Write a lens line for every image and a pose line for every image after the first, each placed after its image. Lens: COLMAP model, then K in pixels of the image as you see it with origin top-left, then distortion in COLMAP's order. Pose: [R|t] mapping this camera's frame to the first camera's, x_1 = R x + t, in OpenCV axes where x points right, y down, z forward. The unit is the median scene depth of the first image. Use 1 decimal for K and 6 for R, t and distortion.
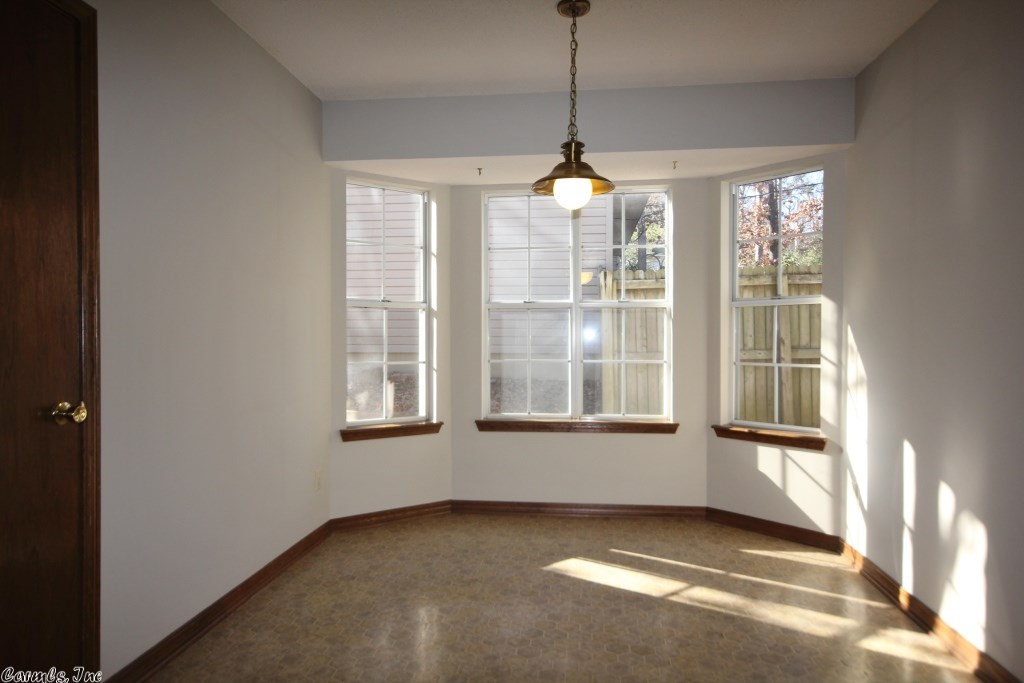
lens RADIAL K [[665.1, 0, 512.0], [0, 665.1, 341.5], [0, 0, 1]] dist [-0.041438, -0.000264]
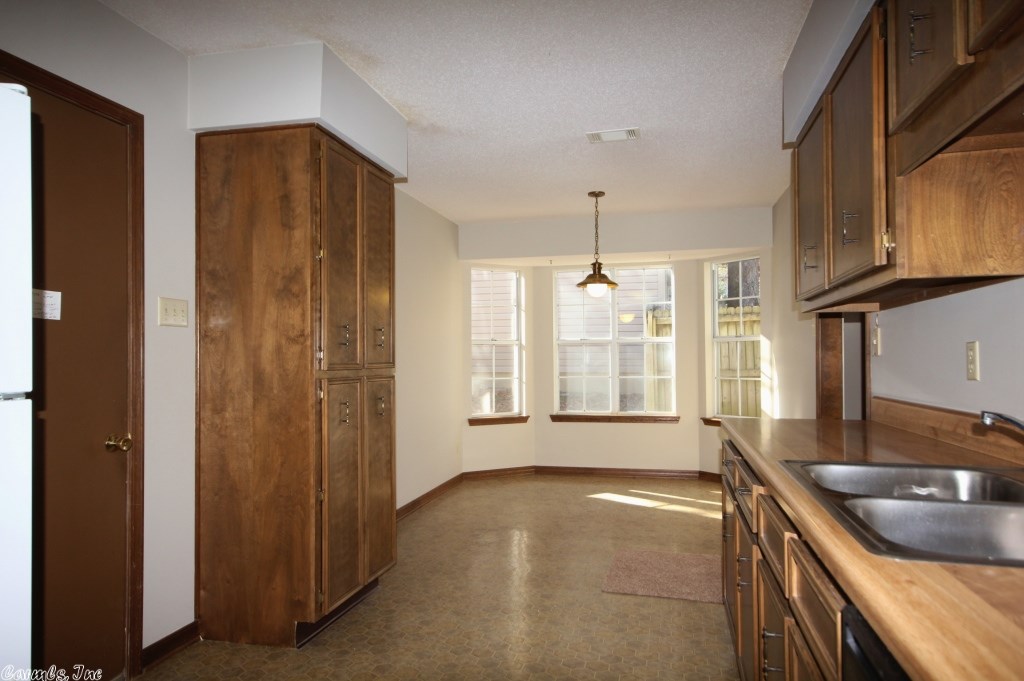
lens RADIAL K [[665.1, 0, 512.0], [0, 665.1, 340.5], [0, 0, 1]] dist [-0.041438, -0.000264]
pose [[0.992890, -0.008700, -0.118717, 0.043348], [0.002841, 0.998773, -0.049434, 0.019508], [0.119001, 0.048746, 0.991697, -0.569107]]
